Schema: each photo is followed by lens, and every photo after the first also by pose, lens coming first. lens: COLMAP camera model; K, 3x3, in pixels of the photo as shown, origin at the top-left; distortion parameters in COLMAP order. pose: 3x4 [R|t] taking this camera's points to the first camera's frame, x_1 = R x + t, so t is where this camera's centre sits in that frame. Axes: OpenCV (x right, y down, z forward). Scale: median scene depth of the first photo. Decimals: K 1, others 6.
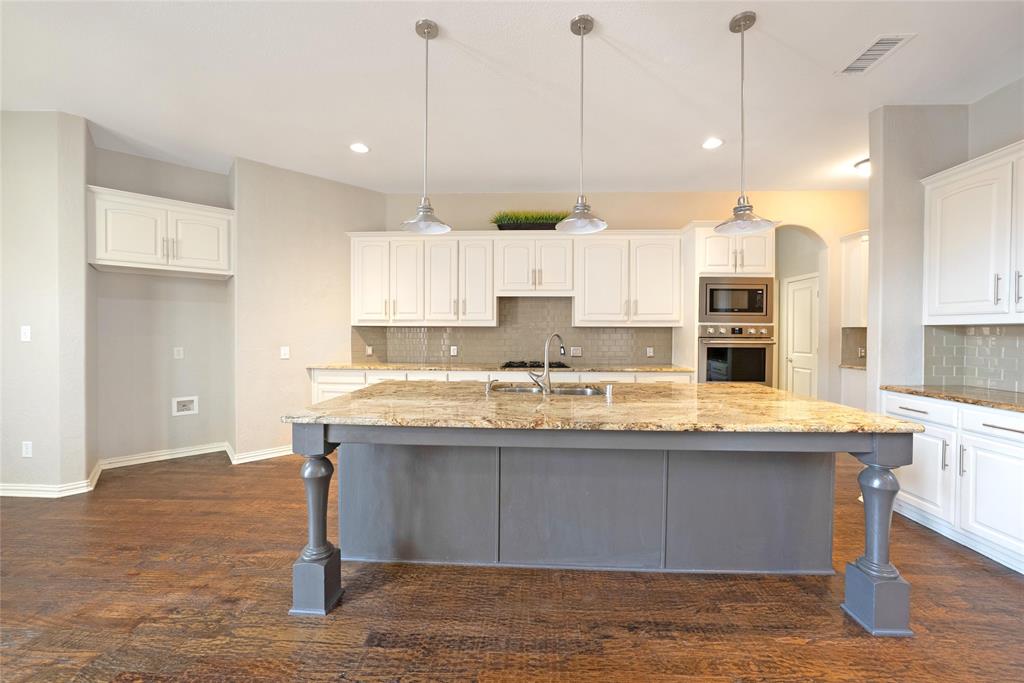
lens RADIAL K [[382.0, 0, 508.2], [0, 382.0, 338.5], [0, 0, 1]] dist [-0.013255, 0.000543]
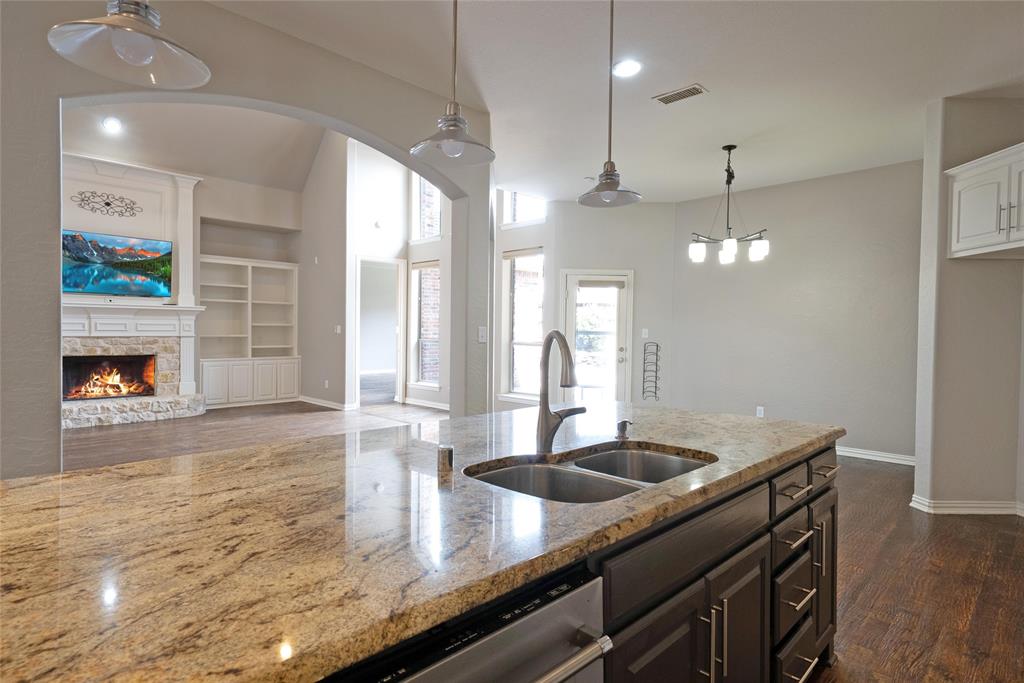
lens RADIAL K [[549.0, 0, 516.4], [0, 549.0, 335.9], [0, 0, 1]] dist [0.020743, 0.001687]
pose [[-0.658187, -0.003075, -0.752848, 0.418458], [-0.023960, 0.999571, 0.016864, -0.014153], [0.752473, 0.029138, -0.657978, 0.869383]]
